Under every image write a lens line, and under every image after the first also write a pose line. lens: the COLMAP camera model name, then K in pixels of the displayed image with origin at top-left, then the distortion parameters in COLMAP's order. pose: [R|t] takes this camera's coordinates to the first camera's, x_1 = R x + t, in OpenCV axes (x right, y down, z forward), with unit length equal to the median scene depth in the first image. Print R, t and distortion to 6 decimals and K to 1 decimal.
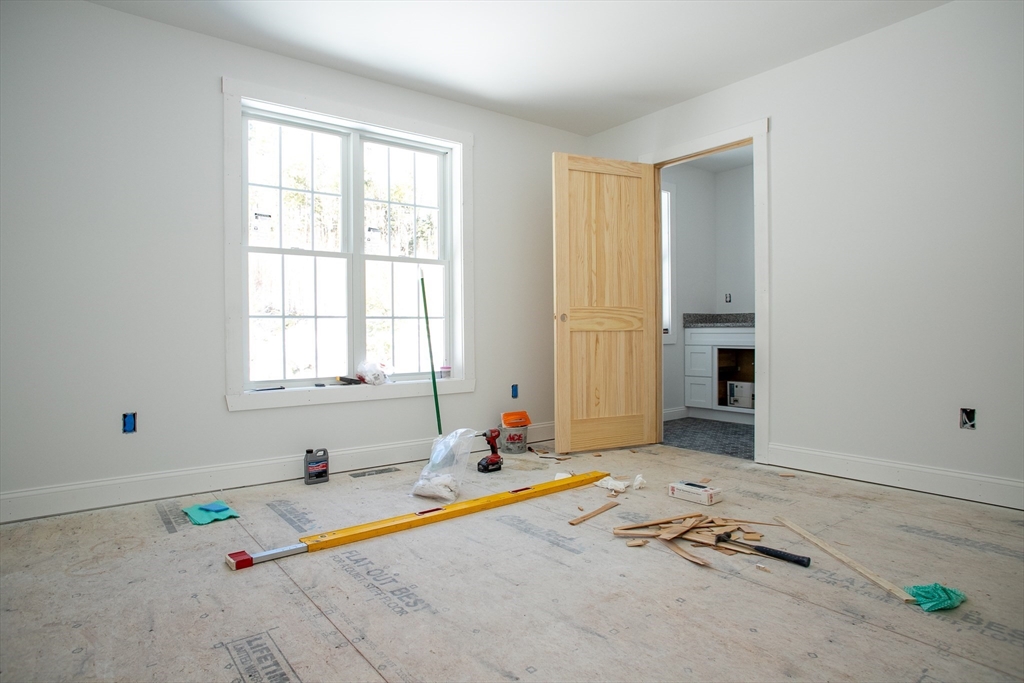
lens RADIAL K [[592.6, 0, 508.8], [0, 592.6, 337.0], [0, 0, 1]] dist [-0.066360, 0.049915]
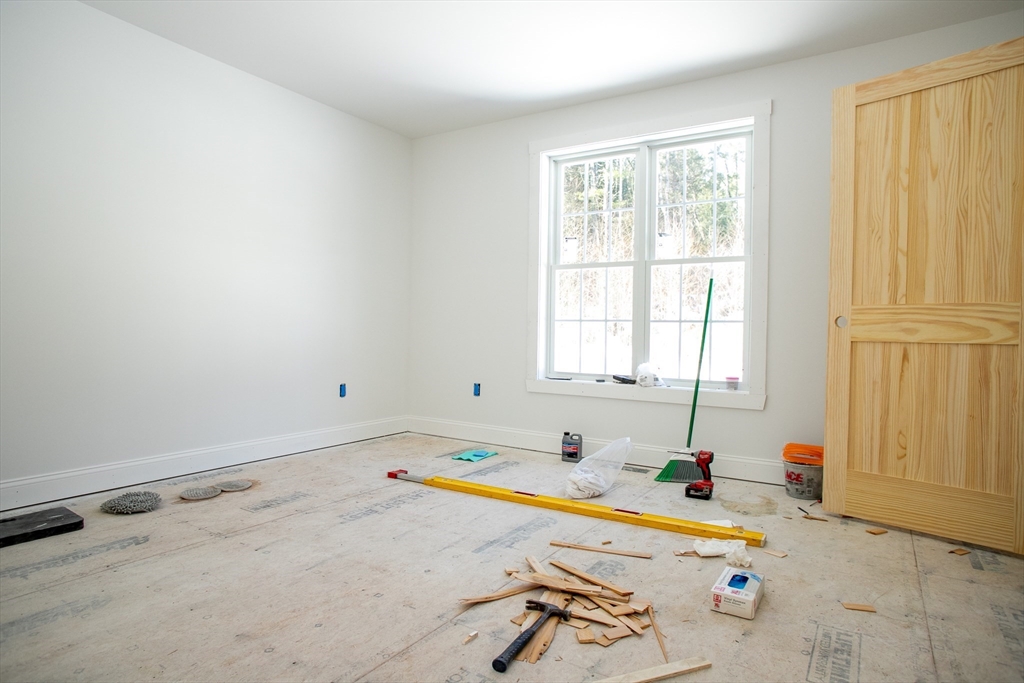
lens RADIAL K [[592.6, 0, 503.2], [0, 592.6, 334.6], [0, 0, 1]] dist [-0.066360, 0.049915]
pose [[0.320779, 0.021157, -0.946918, 0.738920], [-0.027338, 0.999541, 0.013072, -0.018370], [0.946760, 0.021693, 0.321210, 0.475697]]
